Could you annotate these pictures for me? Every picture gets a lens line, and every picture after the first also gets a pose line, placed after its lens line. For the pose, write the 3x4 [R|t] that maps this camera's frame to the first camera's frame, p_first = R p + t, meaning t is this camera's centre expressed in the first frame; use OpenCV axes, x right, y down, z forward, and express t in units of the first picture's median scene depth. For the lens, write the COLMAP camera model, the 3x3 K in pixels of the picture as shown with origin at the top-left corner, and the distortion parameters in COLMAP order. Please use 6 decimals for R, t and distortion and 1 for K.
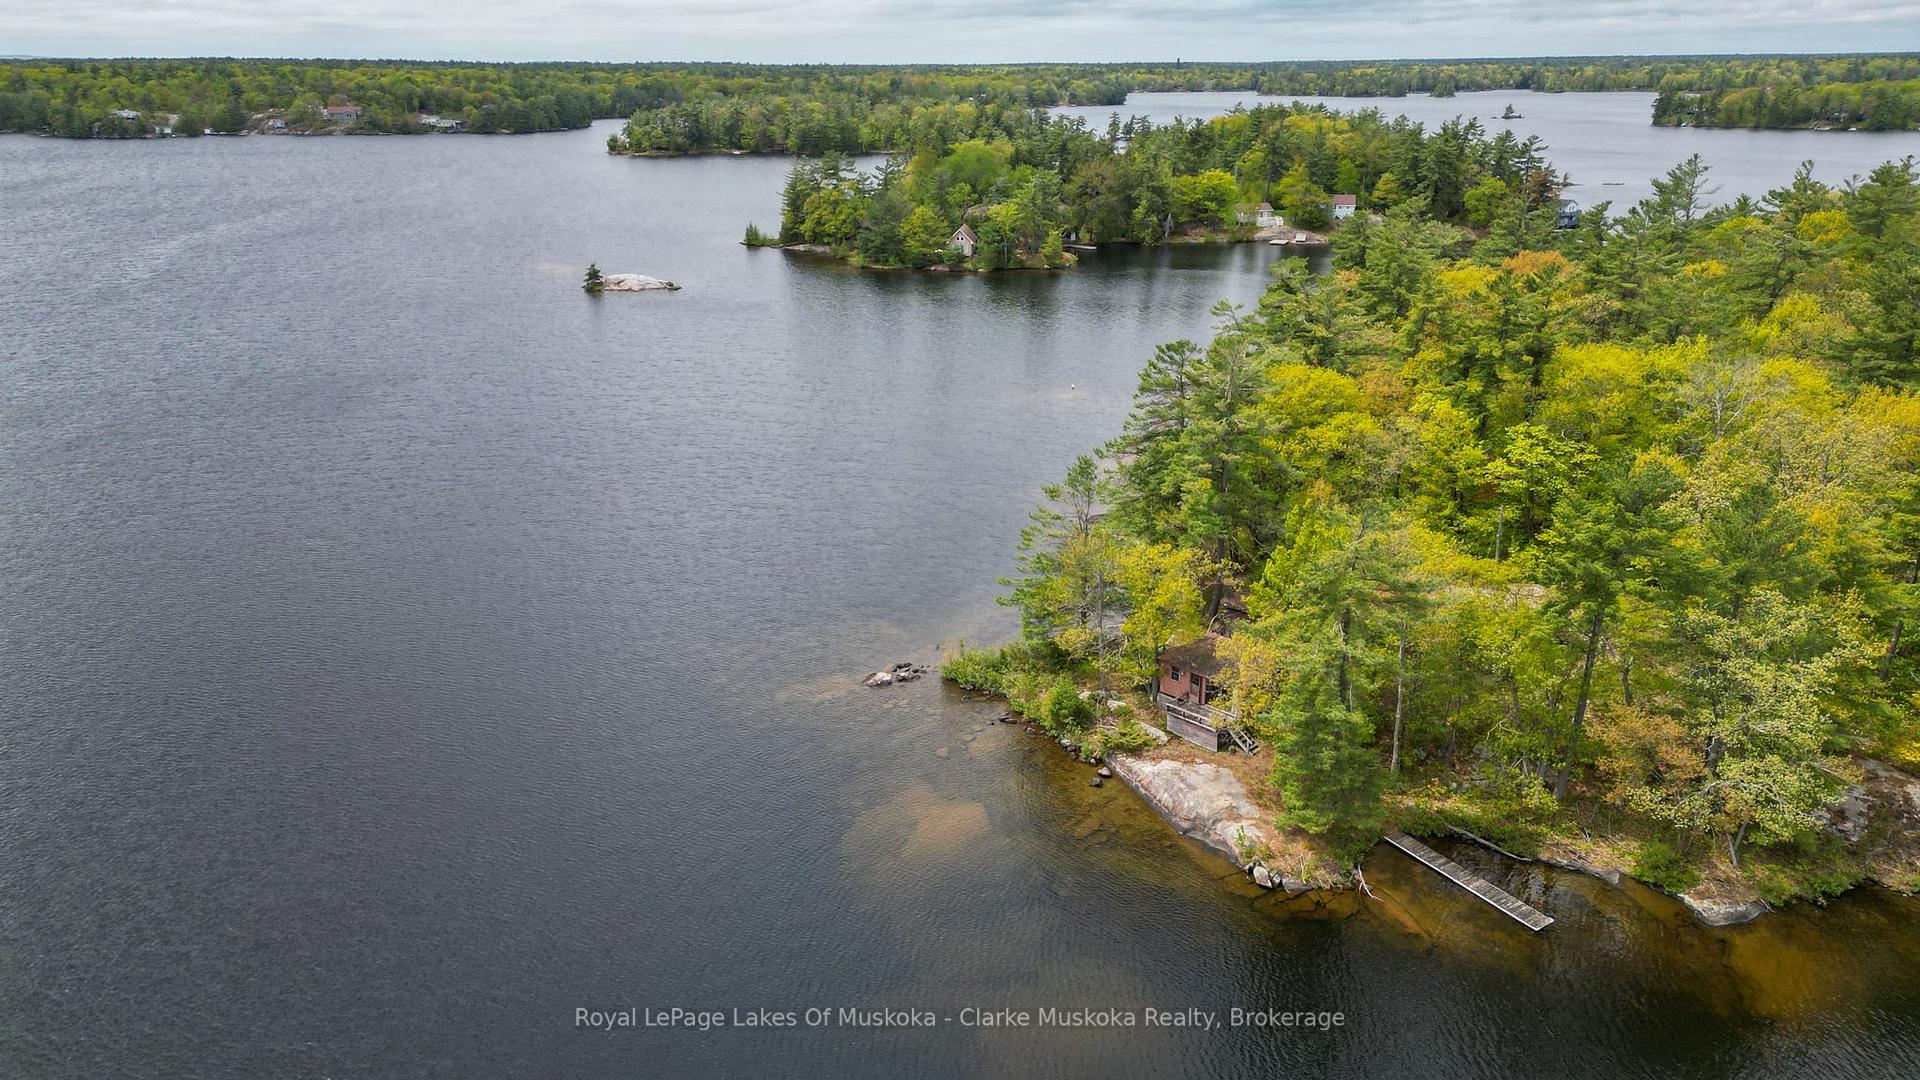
lens RADIAL K [[1330.3, 0, 965.6], [0, 1330.3, 497.5], [0, 0, 1]] dist [0.091488, -0.100124]
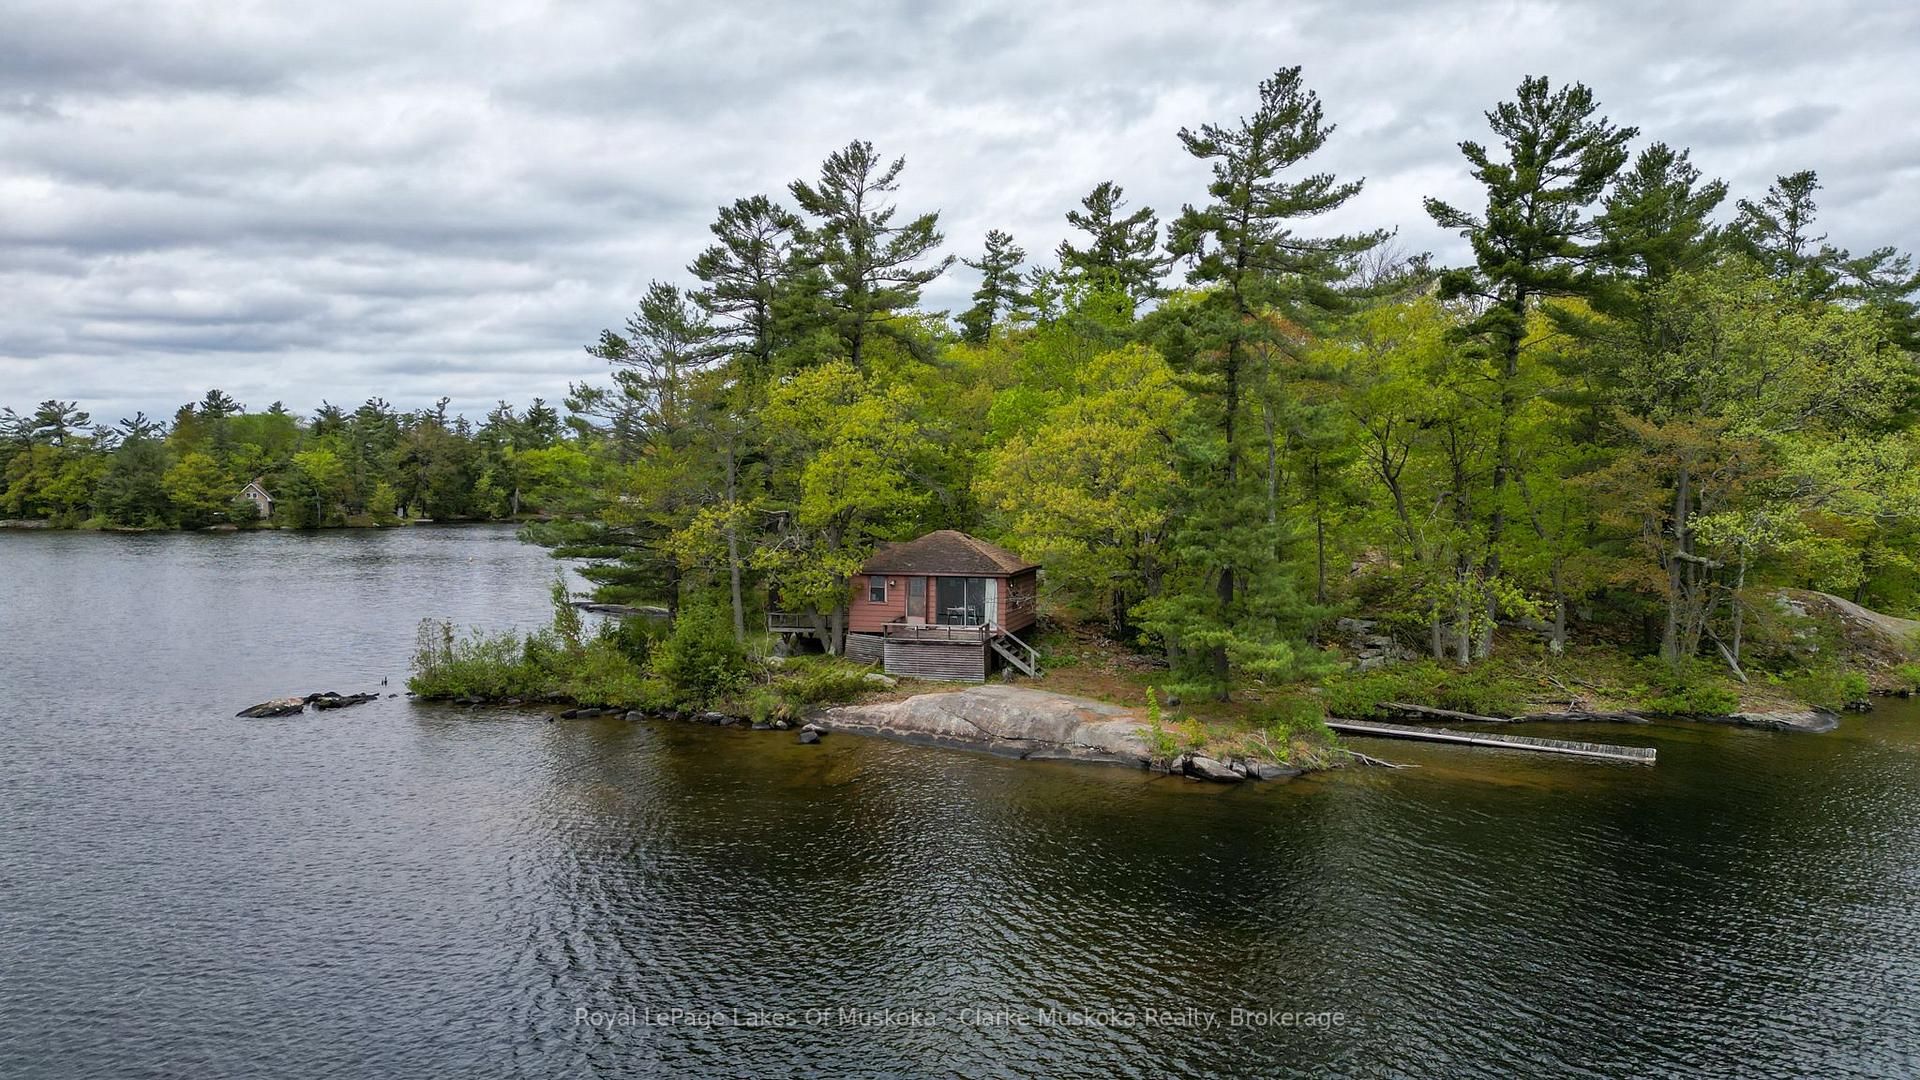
lens RADIAL K [[1330.3, 0, 965.6], [0, 1330.3, 497.5], [0, 0, 1]] dist [0.091488, -0.100124]
pose [[0.872558, -0.006518, 0.488467, -0.027159], [0.147682, 0.956644, -0.251042, 0.071226], [-0.465653, 0.291186, 0.835690, 0.139714]]
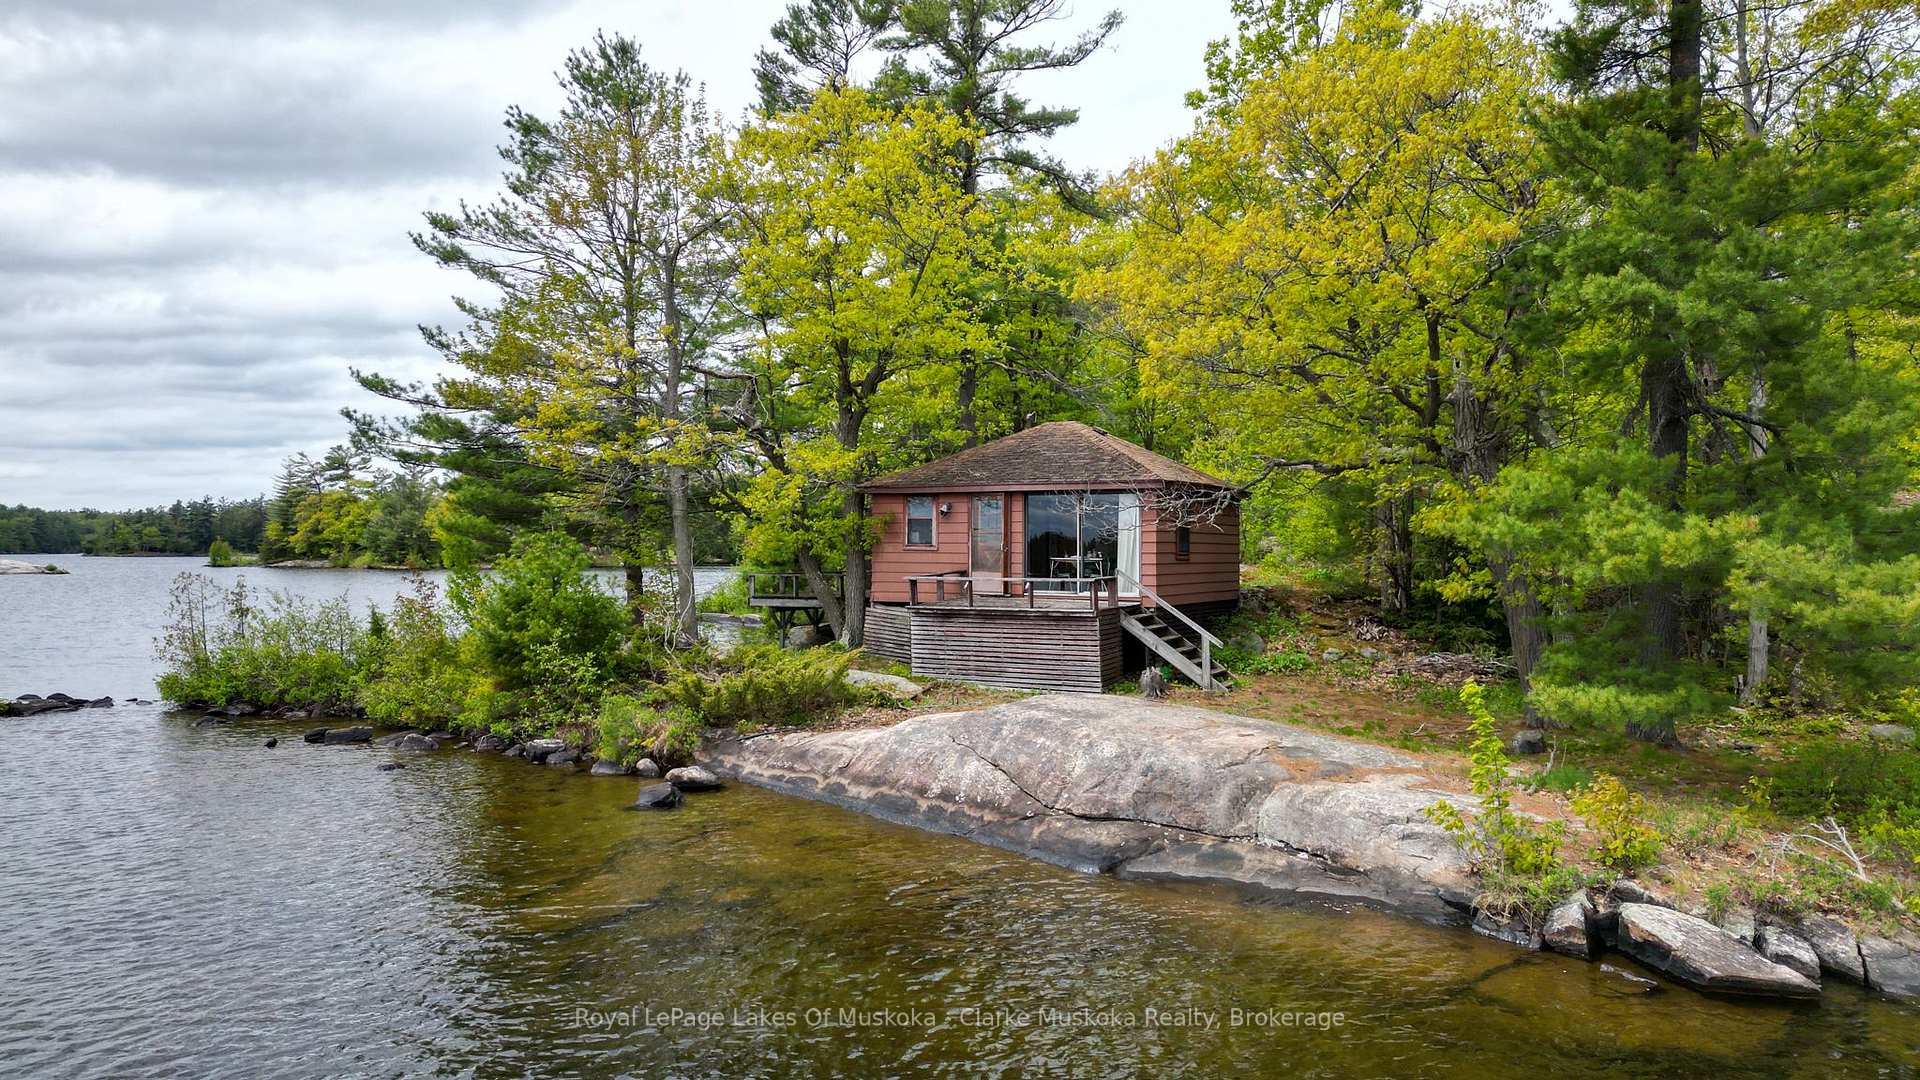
lens RADIAL K [[1337.4, 0, 960.0], [0, 1337.4, 540.0], [0, 0, 1]] dist [0.093605, -0.100445]
pose [[0.957857, -0.002623, 0.287235, 0.022221], [0.090053, 0.952289, -0.291609, 0.065966], [-0.272766, 0.305187, 0.912392, 0.206876]]
